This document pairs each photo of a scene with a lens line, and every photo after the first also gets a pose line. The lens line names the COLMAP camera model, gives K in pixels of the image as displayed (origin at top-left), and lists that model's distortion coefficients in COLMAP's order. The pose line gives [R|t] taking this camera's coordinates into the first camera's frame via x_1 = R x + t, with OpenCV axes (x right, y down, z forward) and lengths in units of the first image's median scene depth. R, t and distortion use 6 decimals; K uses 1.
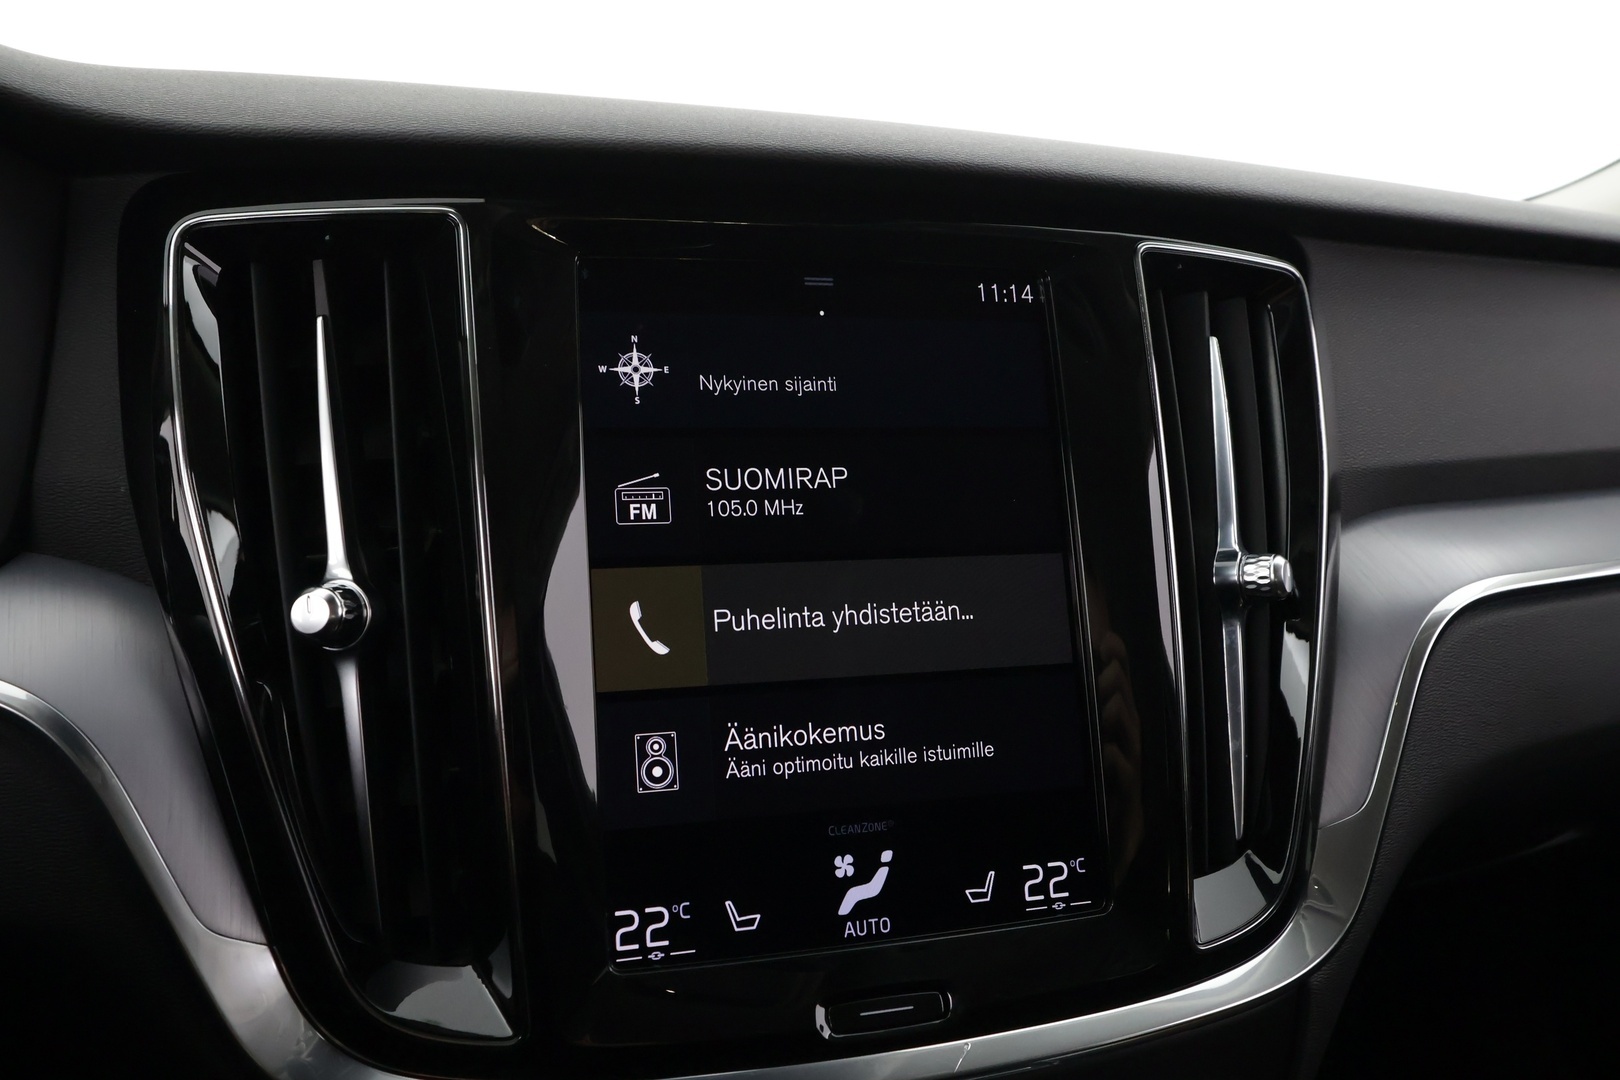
lens RADIAL K [[1295.8, 0, 813.0], [0, 1295.8, 536.7], [0, 0, 1]] dist [0.001240, 0.002211]
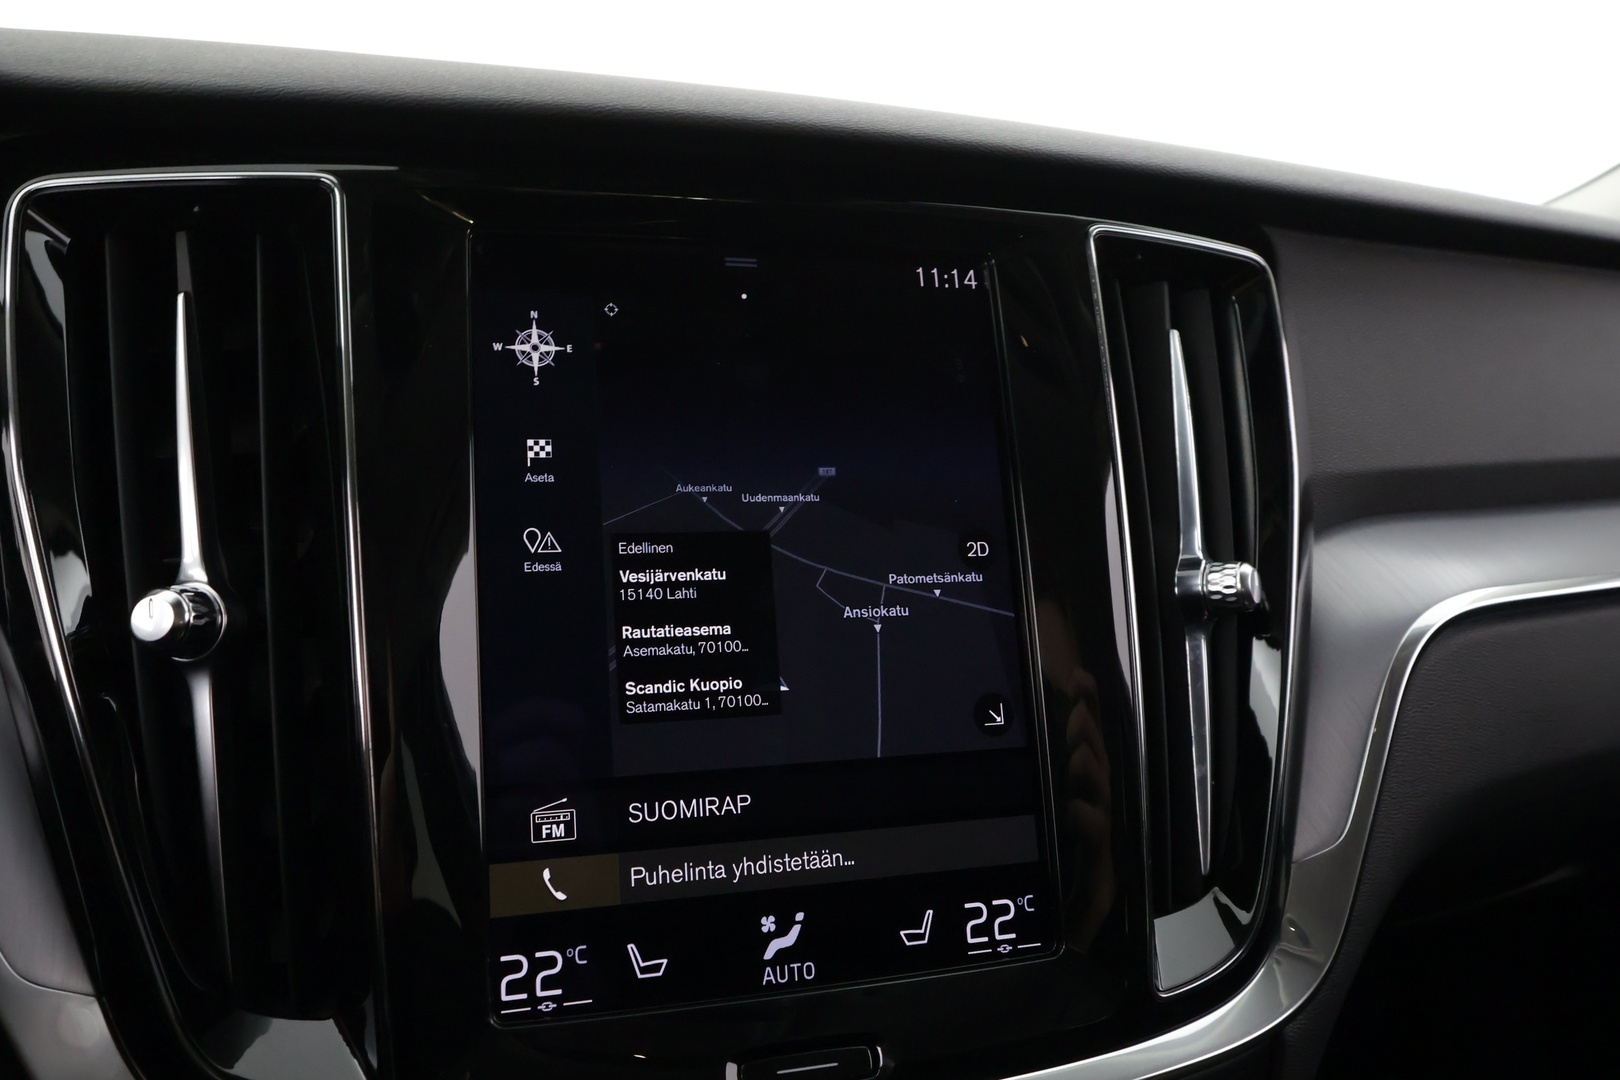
lens RADIAL K [[1295.8, 0, 813.0], [0, 1295.8, 536.7], [0, 0, 1]] dist [0.001240, 0.002211]
pose [[0.999961, -0.000277, 0.008820, 0.046414], [0.000562, 0.999478, -0.032314, 0.026393], [-0.008806, 0.032318, 0.999439, 0.087154]]
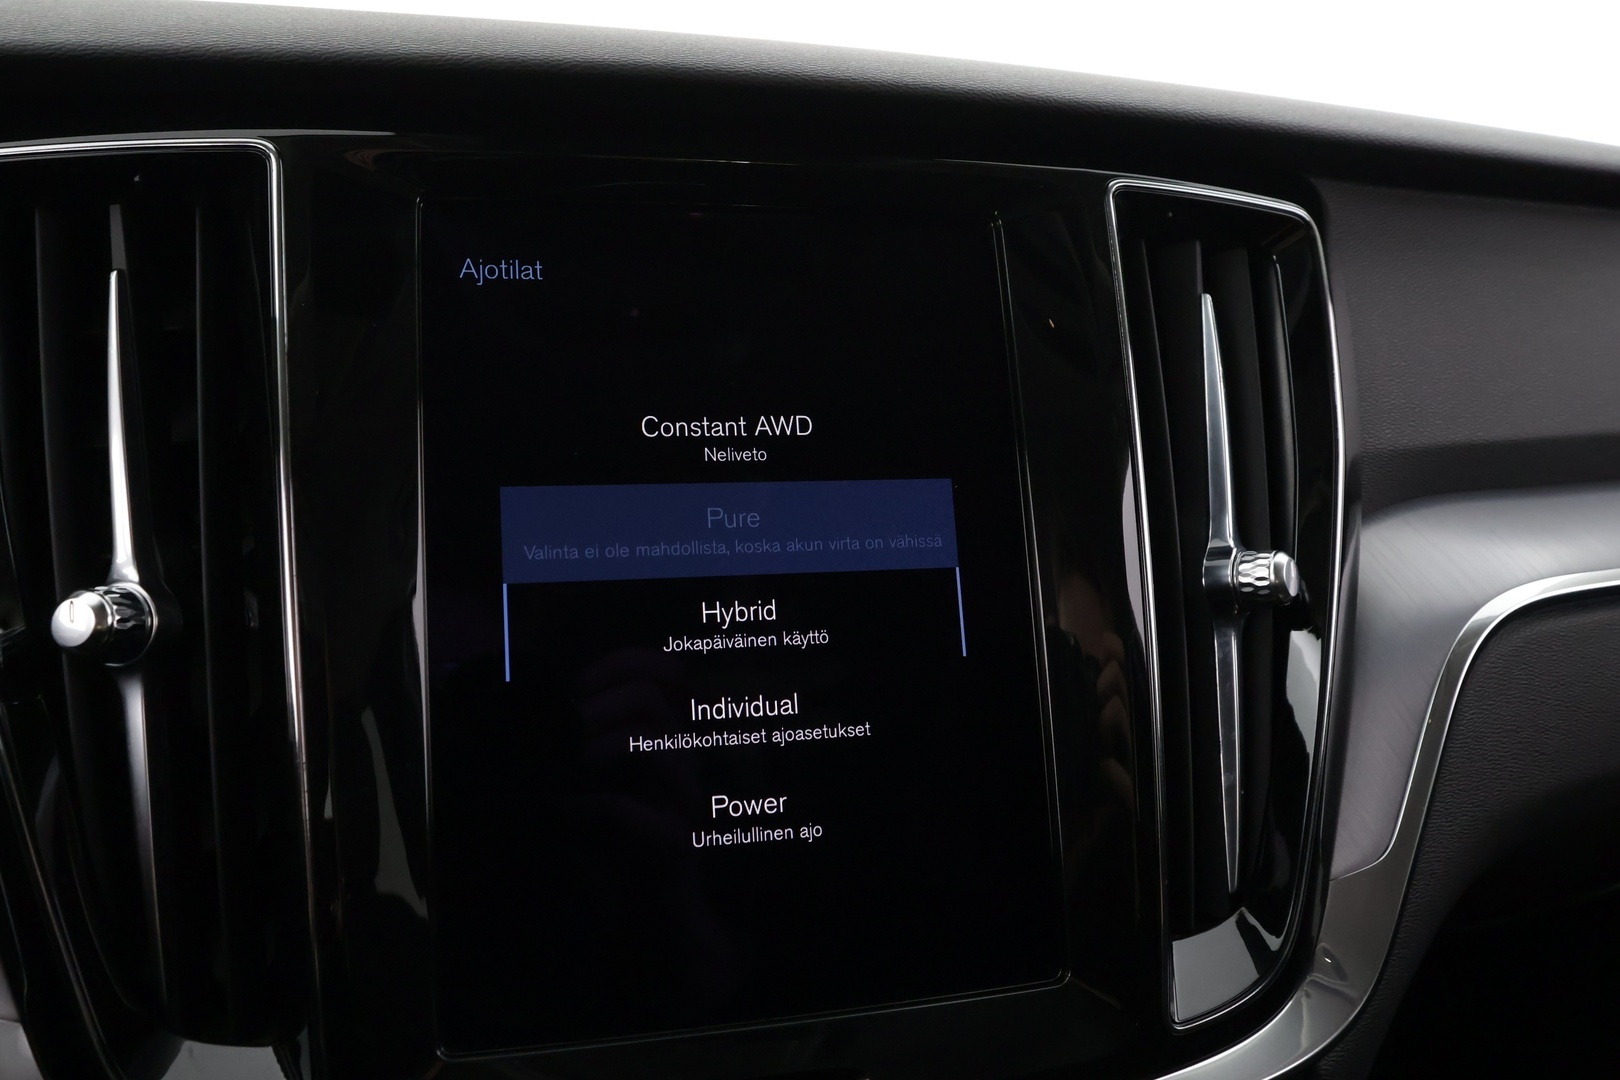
lens RADIAL K [[1295.8, 0, 813.0], [0, 1295.8, 536.7], [0, 0, 1]] dist [0.001240, 0.002211]
pose [[0.998763, -0.001849, -0.049687, 0.104180], [0.001840, 0.999998, -0.000237, 0.004356], [0.049688, 0.000145, 0.998765, 0.157707]]
